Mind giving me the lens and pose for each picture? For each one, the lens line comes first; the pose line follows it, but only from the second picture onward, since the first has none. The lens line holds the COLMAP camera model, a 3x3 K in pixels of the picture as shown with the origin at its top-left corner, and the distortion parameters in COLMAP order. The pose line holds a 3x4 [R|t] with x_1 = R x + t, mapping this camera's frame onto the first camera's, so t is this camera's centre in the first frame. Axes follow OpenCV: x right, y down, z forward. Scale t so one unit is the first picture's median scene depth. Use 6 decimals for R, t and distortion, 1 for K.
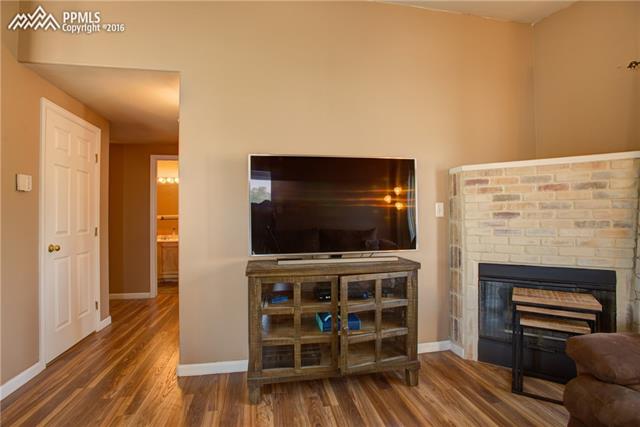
lens RADIAL K [[304.9, 0, 326.1], [0, 304.9, 216.2], [0, 0, 1]] dist [-0.059068, 0.024000]
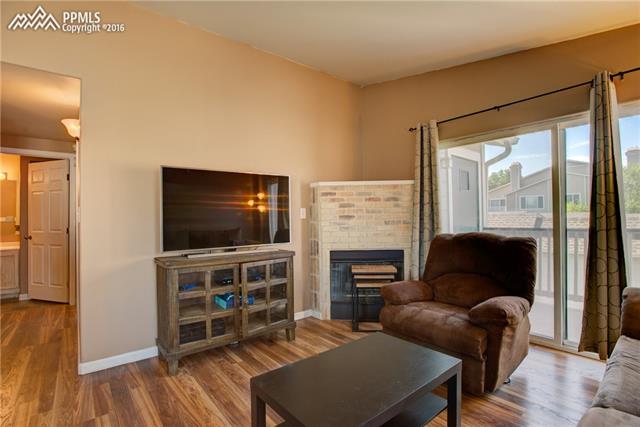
lens RADIAL K [[304.9, 0, 326.1], [0, 304.9, 216.2], [0, 0, 1]] dist [-0.059068, 0.024000]
pose [[0.875347, -0.001065, 0.483493, -0.239471], [0.003429, 0.999986, -0.004006, -0.002723], [-0.483482, 0.005164, 0.875339, -0.298736]]
